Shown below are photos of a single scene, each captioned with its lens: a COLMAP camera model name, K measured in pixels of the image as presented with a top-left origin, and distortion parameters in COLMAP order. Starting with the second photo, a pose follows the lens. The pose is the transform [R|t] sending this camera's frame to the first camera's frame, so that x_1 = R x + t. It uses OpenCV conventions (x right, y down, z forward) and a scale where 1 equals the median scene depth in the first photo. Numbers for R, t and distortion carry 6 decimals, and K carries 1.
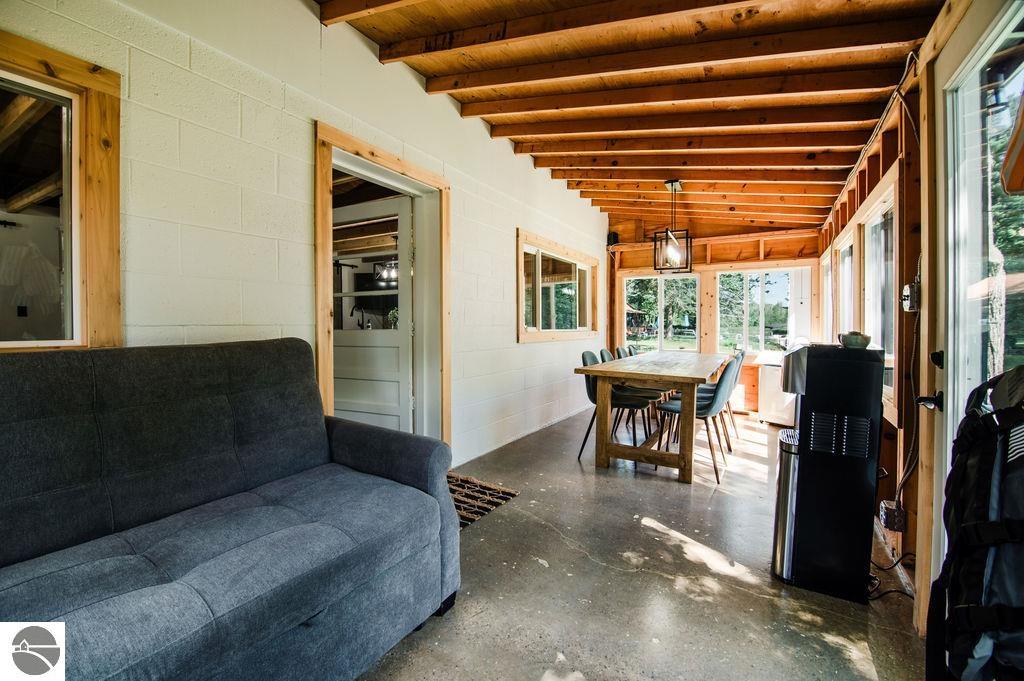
lens RADIAL K [[462.1, 0, 511.8], [0, 462.1, 326.4], [0, 0, 1]] dist [-0.001481, -0.000285]
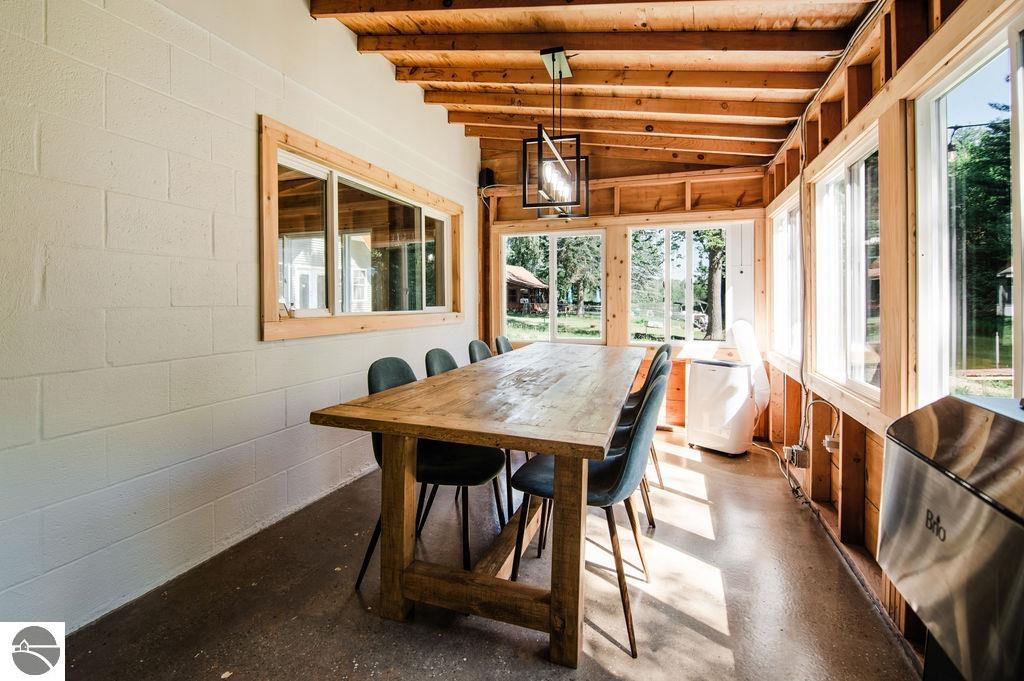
lens RADIAL K [[477.6, 0, 514.3], [0, 477.6, 295.6], [0, 0, 1]] dist [-0.000453, -0.000208]
pose [[0.983191, 0.000870, 0.182577, 0.144358], [0.001597, 0.999909, -0.013363, -0.005111], [-0.182572, 0.013429, 0.983101, 0.326511]]
